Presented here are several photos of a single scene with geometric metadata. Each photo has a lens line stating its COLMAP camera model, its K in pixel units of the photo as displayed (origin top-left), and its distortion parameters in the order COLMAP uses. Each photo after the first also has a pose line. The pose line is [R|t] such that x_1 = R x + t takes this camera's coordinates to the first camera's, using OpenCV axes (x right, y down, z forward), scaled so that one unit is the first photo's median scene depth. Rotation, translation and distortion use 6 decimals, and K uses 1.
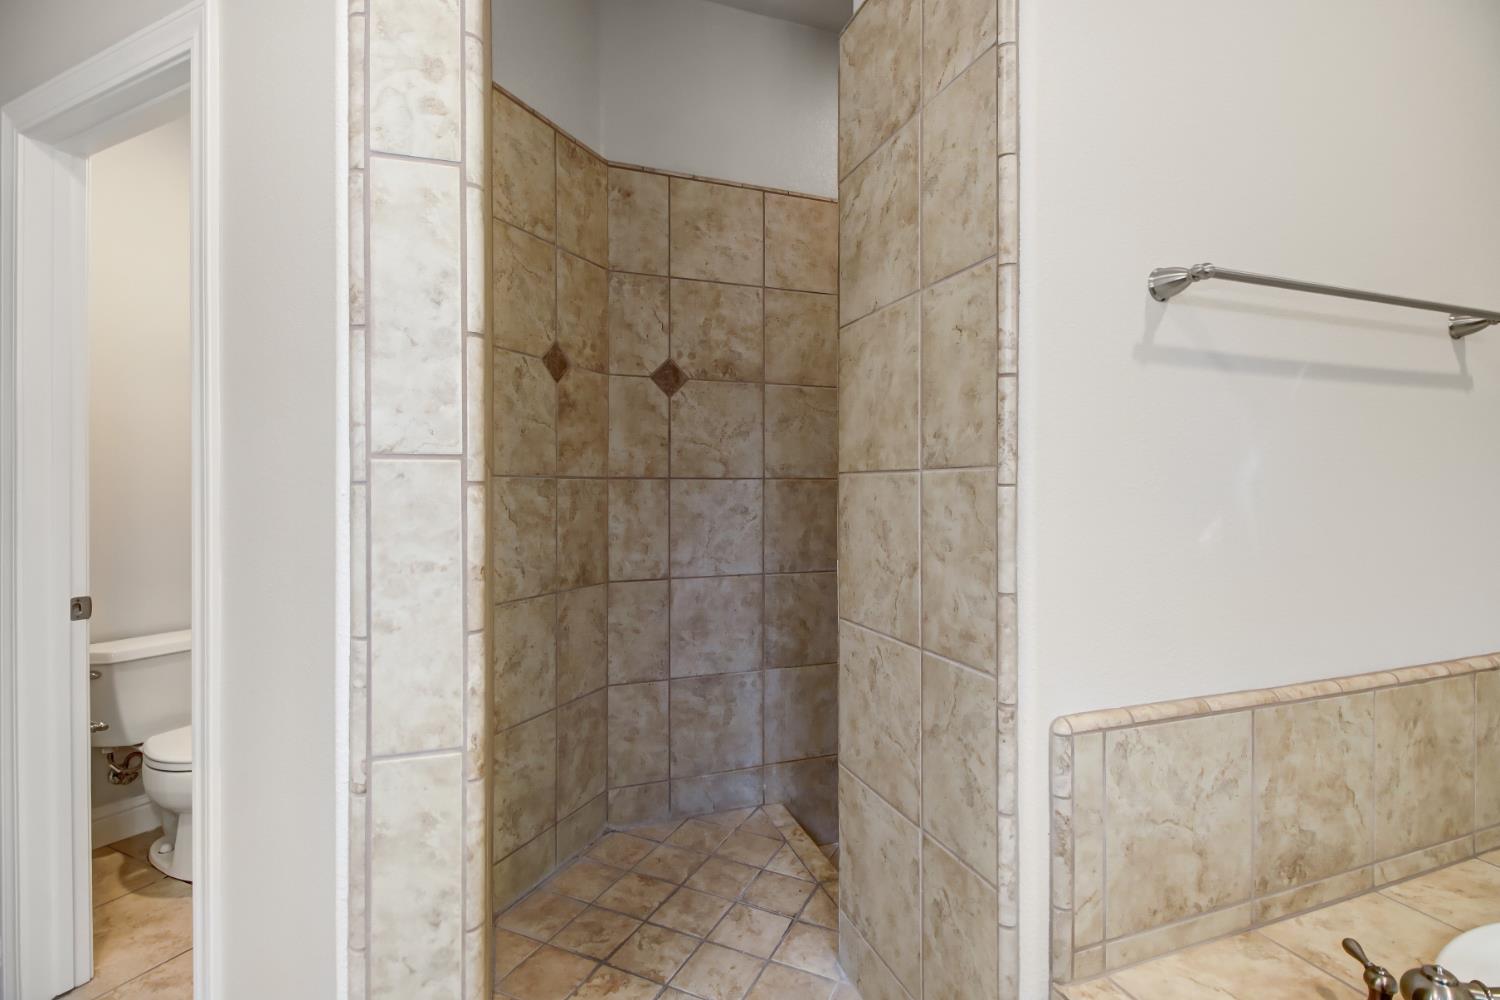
lens RADIAL K [[690.9, 0, 759.1], [0, 690.9, 489.8], [0, 0, 1]] dist [0.020208, -0.014829]
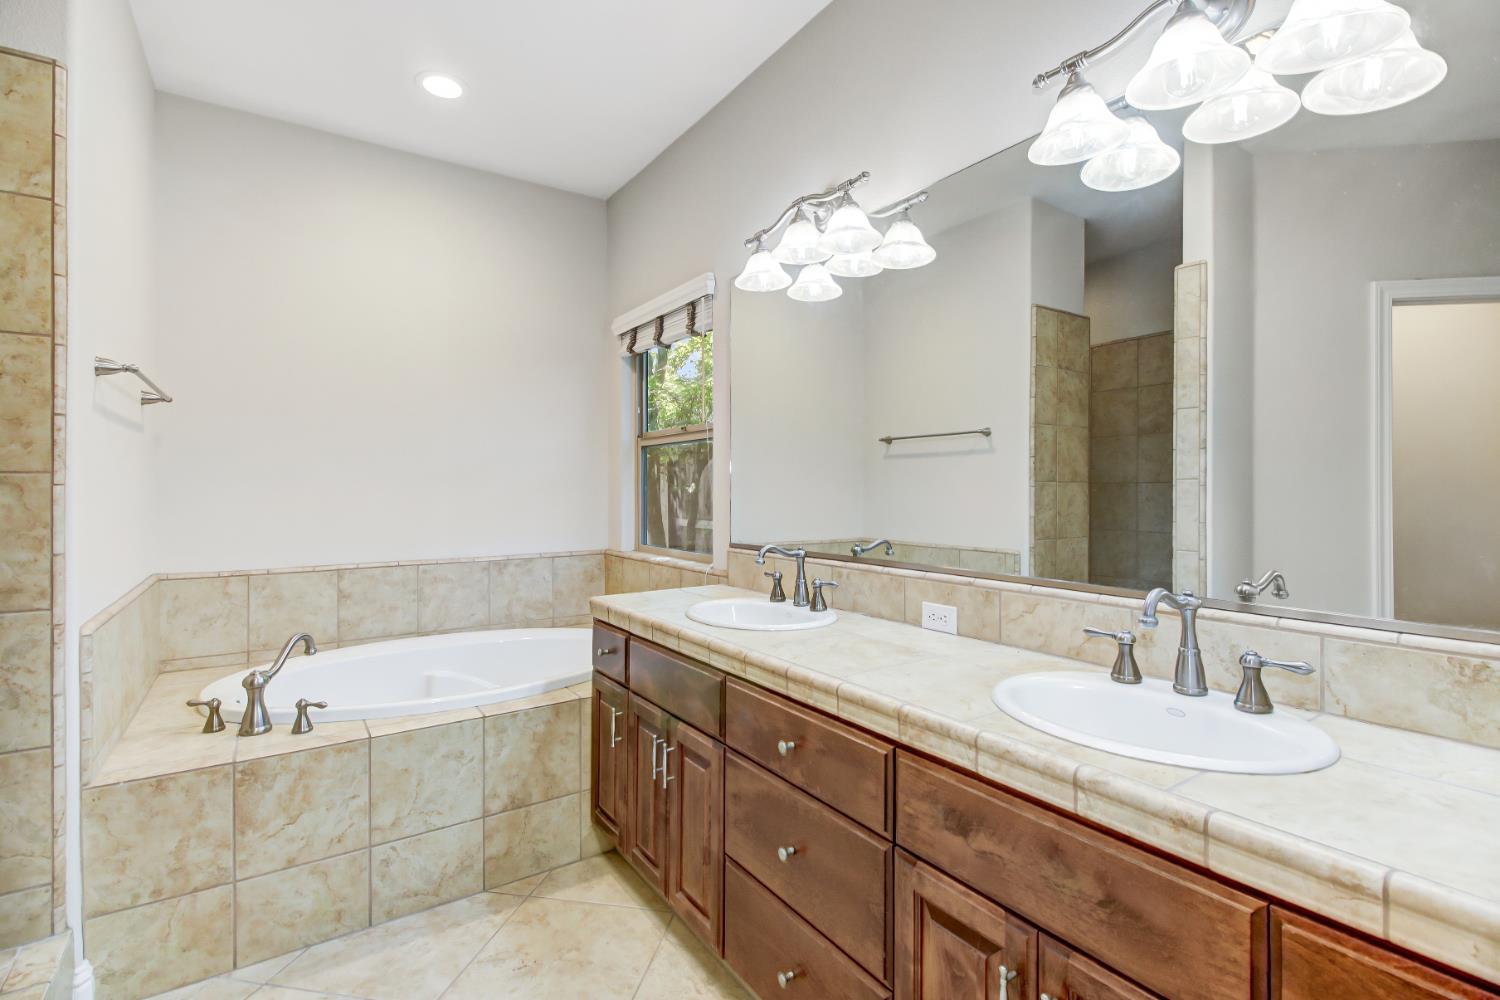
lens RADIAL K [[696.8, 0, 755.3], [0, 696.8, 486.4], [0, 0, 1]] dist [0.021425, -0.014657]
pose [[-0.246905, 0.002633, 0.969036, -1.533117], [0.004149, 0.999990, -0.001660, 0.005900], [-0.969031, 0.003610, -0.246913, -0.131781]]
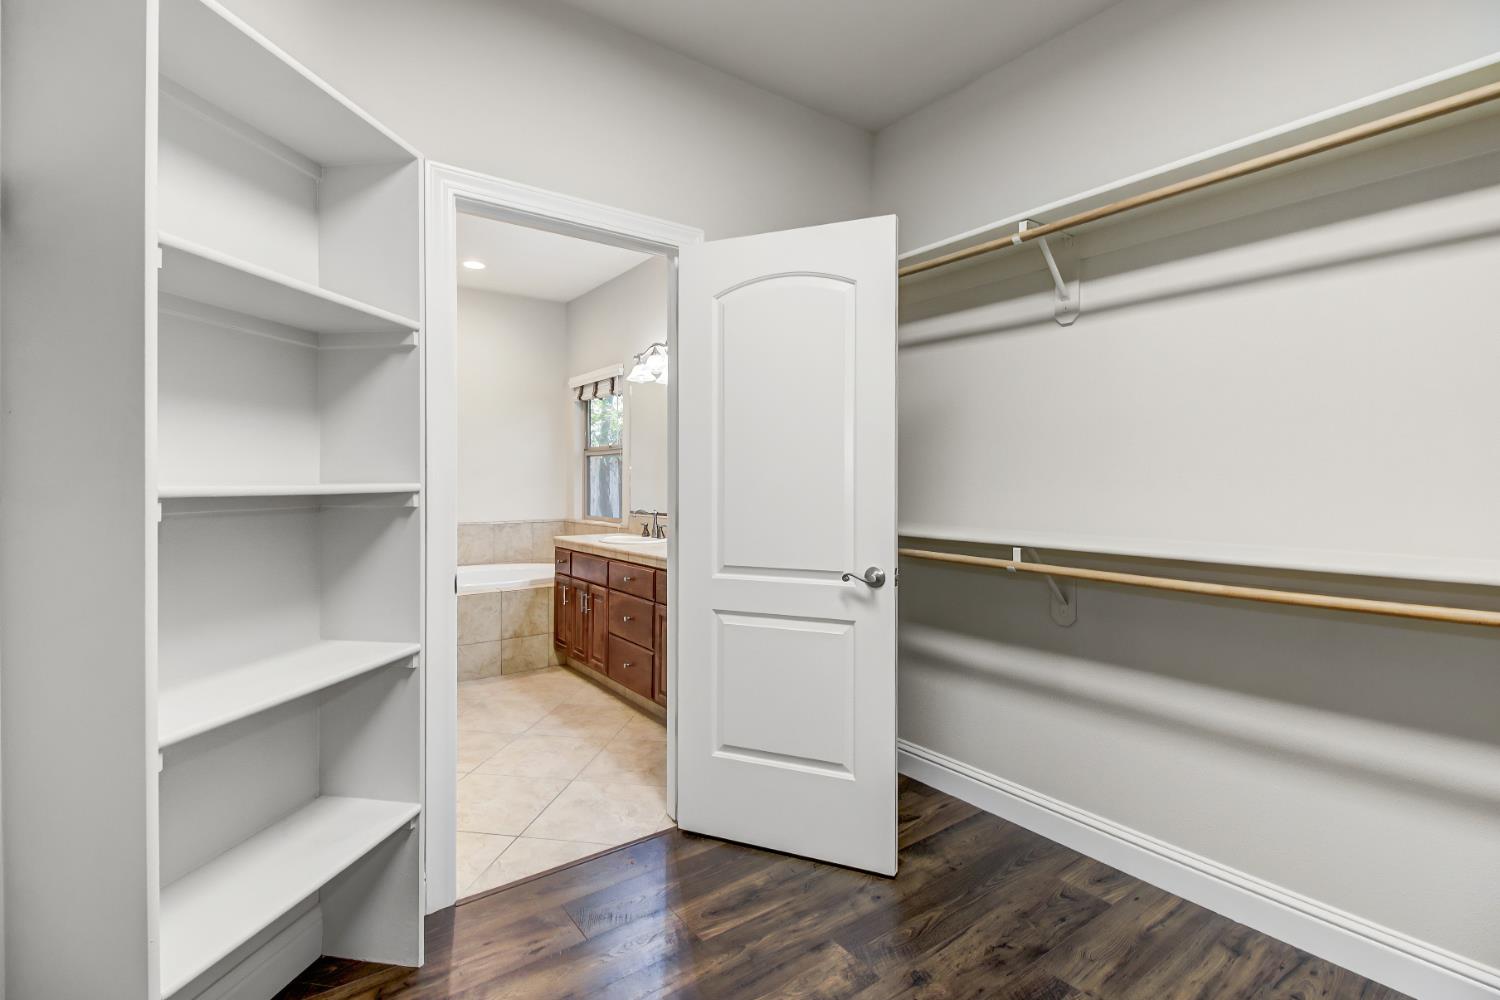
lens RADIAL K [[696.8, 0, 755.3], [0, 696.8, 486.4], [0, 0, 1]] dist [0.021425, -0.014657]
pose [[-0.285419, -0.008328, 0.958367, -3.909279], [-0.000642, 0.999964, 0.008498, -0.000530], [-0.958403, 0.001810, -0.285414, -0.132830]]
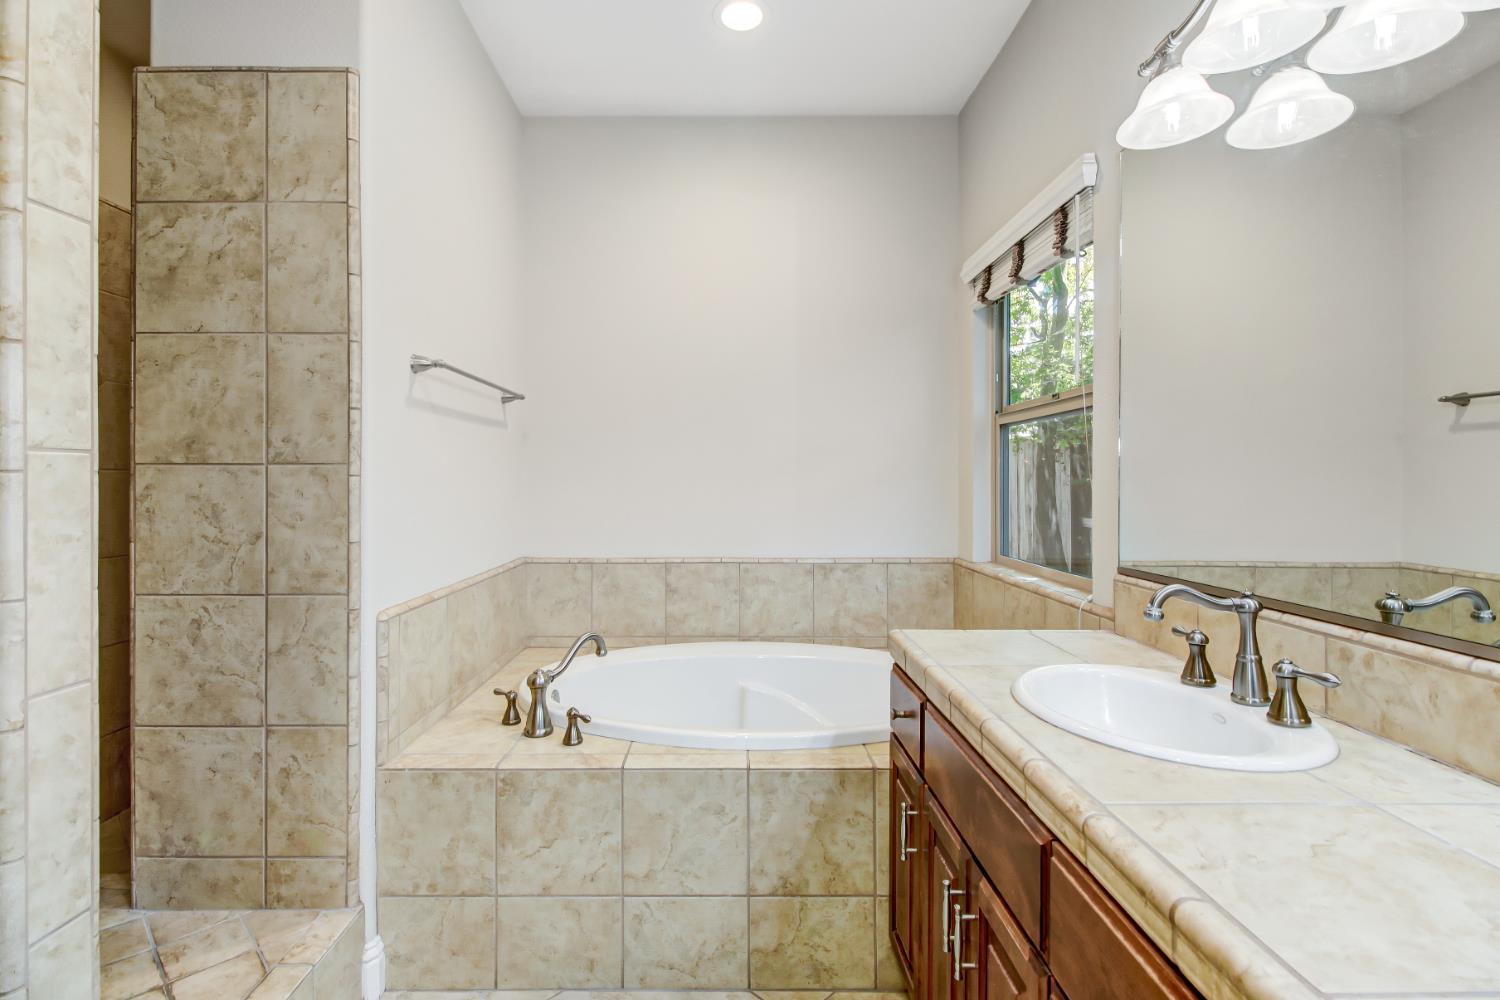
lens RADIAL K [[708.3, 0, 723.4], [0, 708.3, 479.6], [0, 0, 1]] dist [0.006979, -0.001150]
pose [[0.347508, 0.000326, 0.937677, -0.890327], [0.001903, 0.999998, -0.001053, 0.005810], [-0.937675, 0.002151, 0.347506, -0.390408]]
